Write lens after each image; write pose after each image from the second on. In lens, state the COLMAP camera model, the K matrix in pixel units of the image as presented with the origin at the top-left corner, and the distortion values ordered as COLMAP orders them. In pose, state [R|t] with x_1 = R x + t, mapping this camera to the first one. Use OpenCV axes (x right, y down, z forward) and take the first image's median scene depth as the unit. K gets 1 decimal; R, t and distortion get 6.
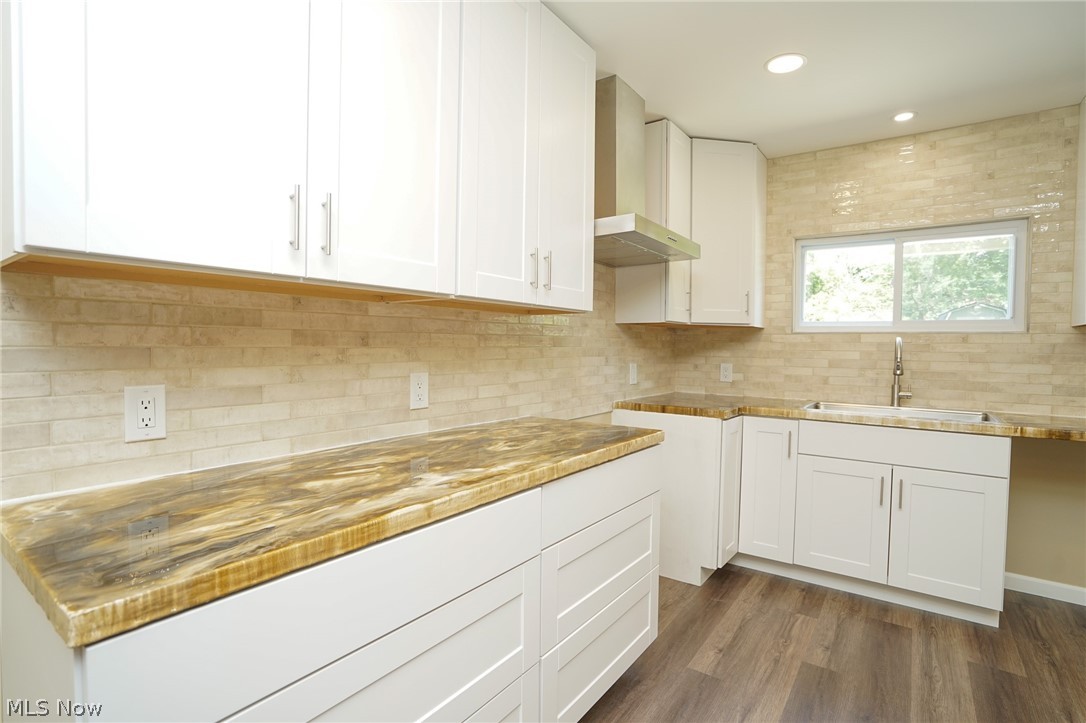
lens RADIAL K [[496.8, 0, 540.0], [0, 496.8, 365.3], [0, 0, 1]] dist [-0.051092, 0.013885]
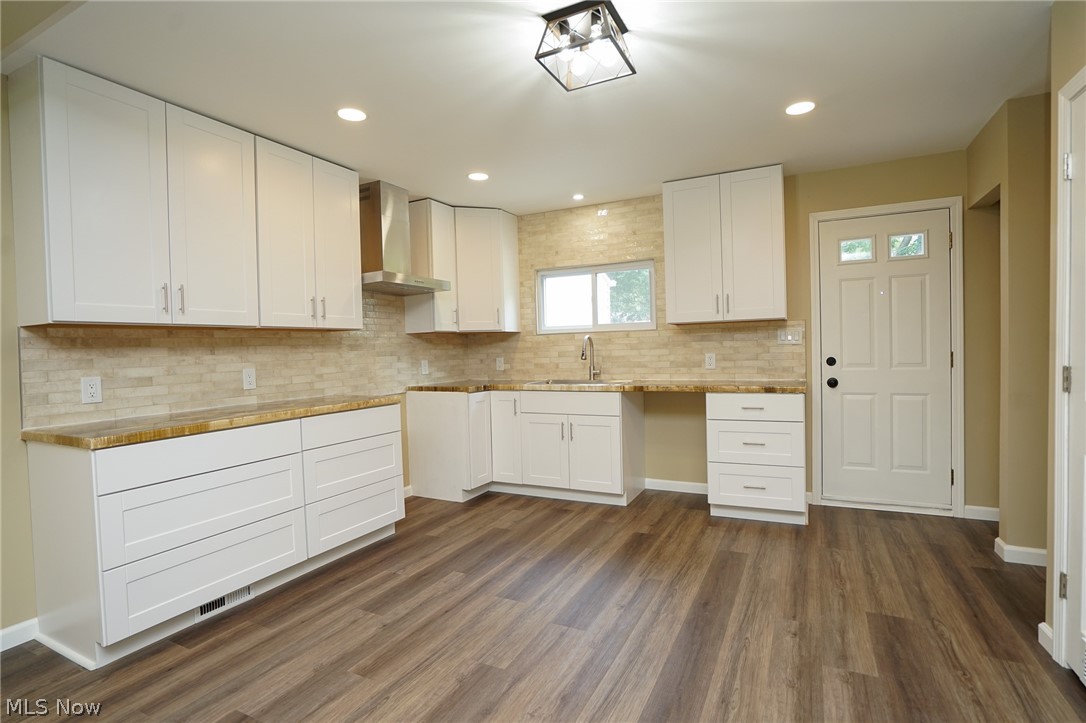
lens RADIAL K [[526.9, 0, 549.5], [0, 526.9, 364.6], [0, 0, 1]] dist [-0.047796, 0.014524]
pose [[0.987684, -0.044502, 0.149998, 0.389274], [0.045984, 0.998922, -0.006424, 0.044492], [-0.149550, 0.013242, 0.988665, -0.711027]]
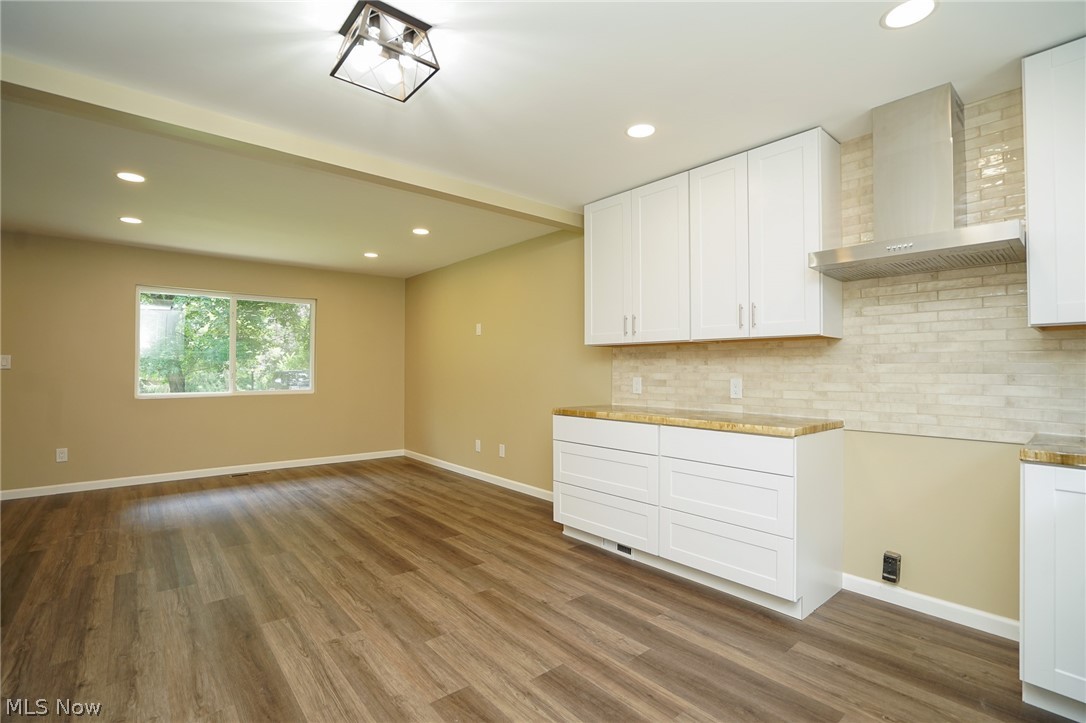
lens RADIAL K [[496.8, 0, 532.2], [0, 496.8, 364.4], [0, 0, 1]] dist [-0.051092, 0.013885]
pose [[-0.259137, -0.025478, -0.965505, 1.253543], [-0.047725, 0.998769, -0.013547, 0.016352], [0.964661, 0.042568, -0.260034, 0.536968]]
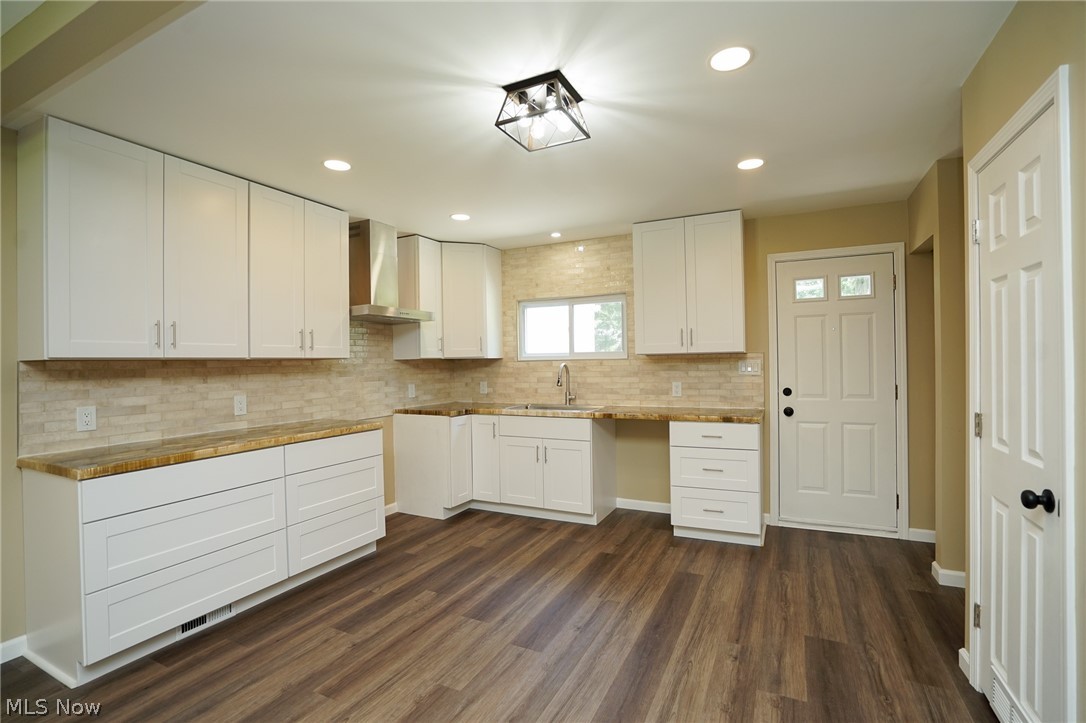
lens RADIAL K [[496.8, 0, 553.0], [0, 496.8, 362.4], [0, 0, 1]] dist [-0.051092, 0.013885]
pose [[0.986263, -0.029823, 0.162471, 0.459879], [0.035833, 0.998773, -0.034189, -0.004121], [-0.161252, 0.039541, 0.986121, -0.739479]]
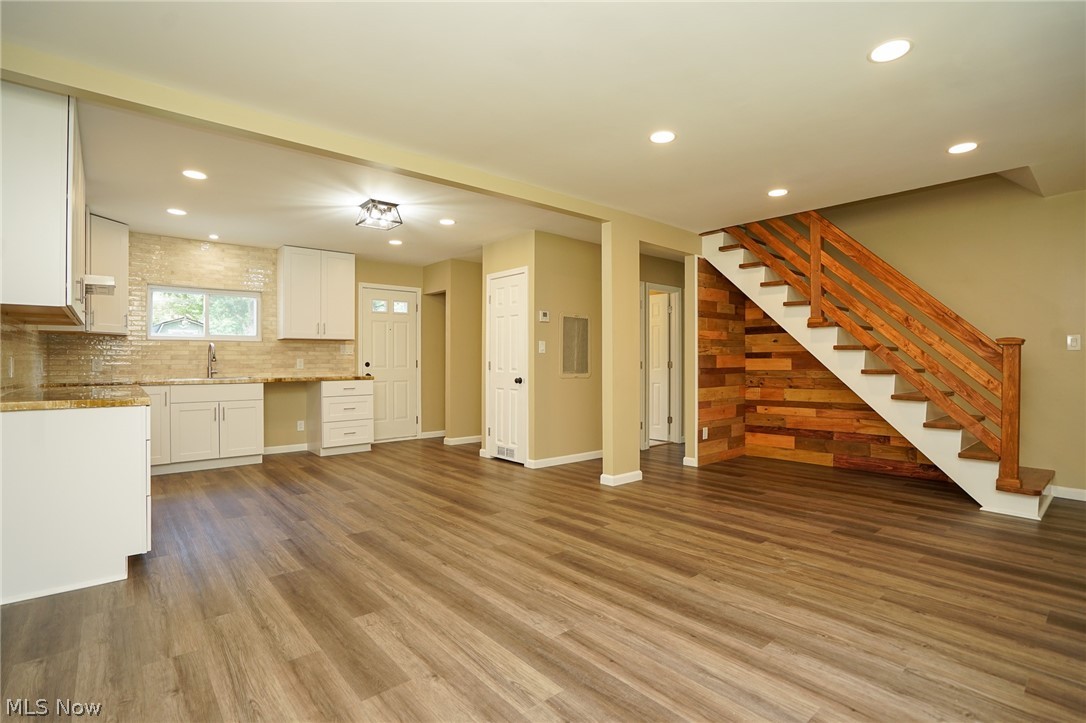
lens RADIAL K [[526.9, 0, 562.0], [0, 526.9, 357.4], [0, 0, 1]] dist [-0.047796, 0.014524]
pose [[0.201539, -0.008553, 0.979443, -1.150443], [0.045423, 0.998968, -0.000624, 0.075336], [-0.978427, 0.044615, 0.201719, -0.921485]]
